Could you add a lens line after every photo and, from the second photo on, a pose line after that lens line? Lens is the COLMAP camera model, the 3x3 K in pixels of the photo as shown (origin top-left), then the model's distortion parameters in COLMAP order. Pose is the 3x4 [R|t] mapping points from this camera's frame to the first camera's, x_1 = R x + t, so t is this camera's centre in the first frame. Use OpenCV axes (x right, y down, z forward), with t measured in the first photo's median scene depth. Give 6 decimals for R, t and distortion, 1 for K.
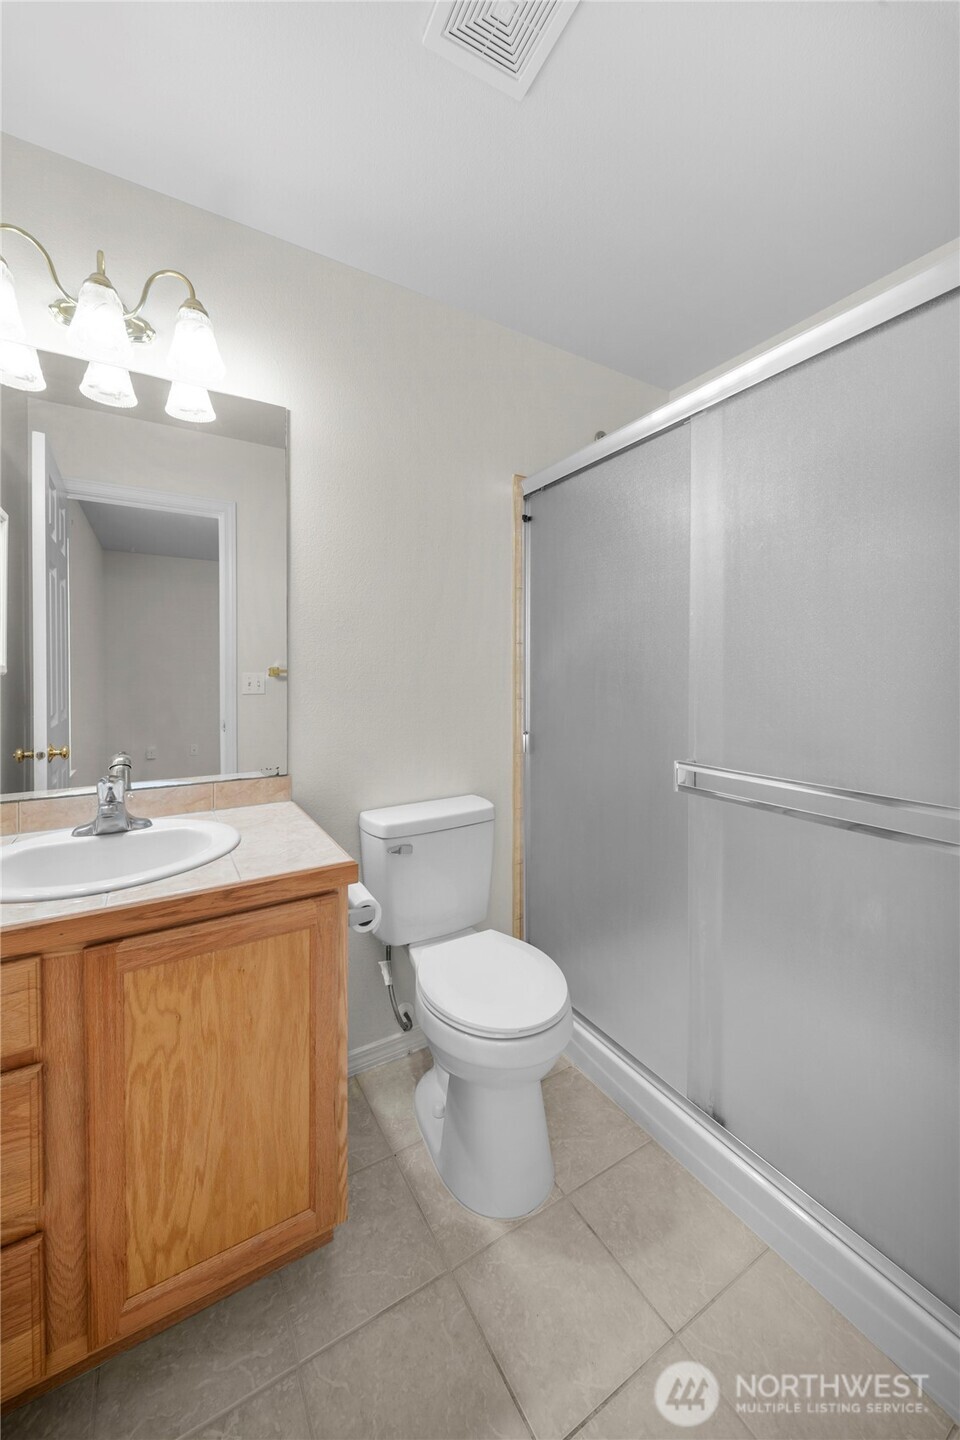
lens RADIAL K [[537.6, 0, 474.5], [0, 537.6, 669.4], [0, 0, 1]] dist [0.000476, -0.000198]
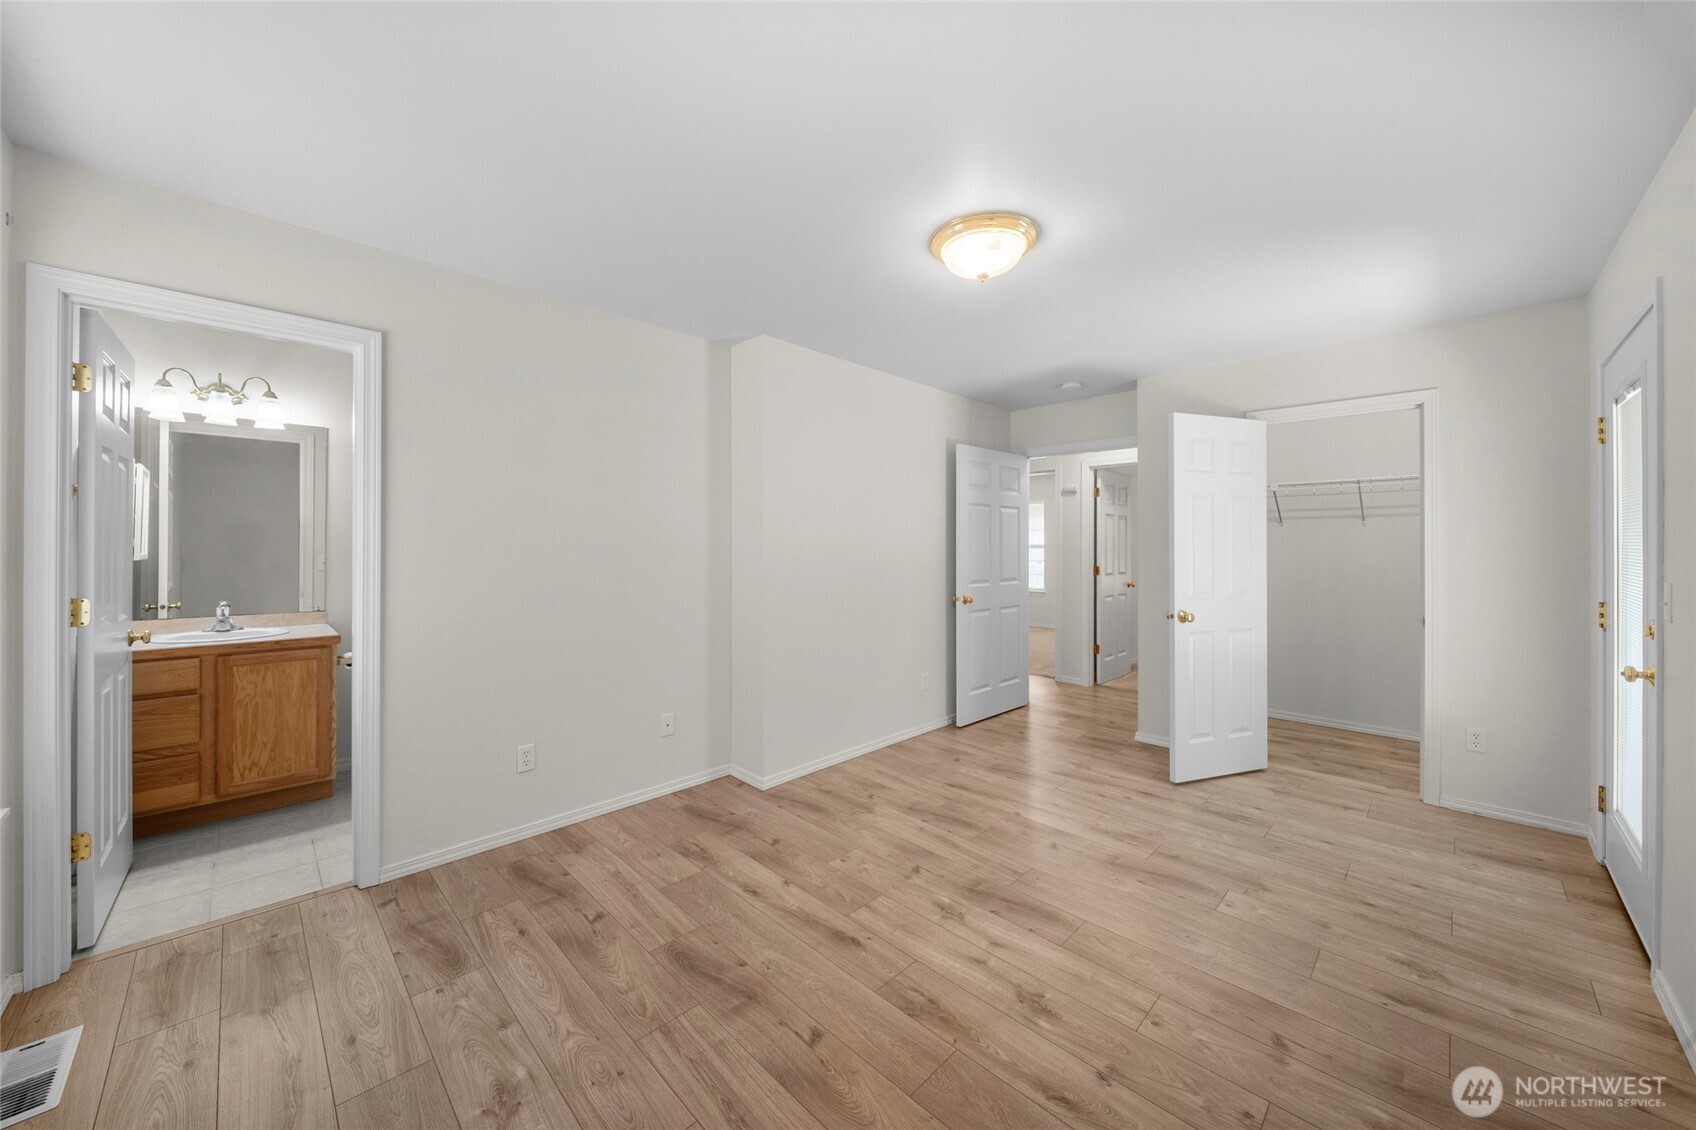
lens RADIAL K [[609.4, 0, 845.1], [0, 609.4, 541.3], [0, 0, 1]] dist [0.000715, -0.000149]
pose [[0.968866, 0.008648, 0.247434, 1.604693], [-0.007255, 0.999952, -0.006542, -0.103454], [-0.247479, 0.004543, 0.968883, -2.794392]]
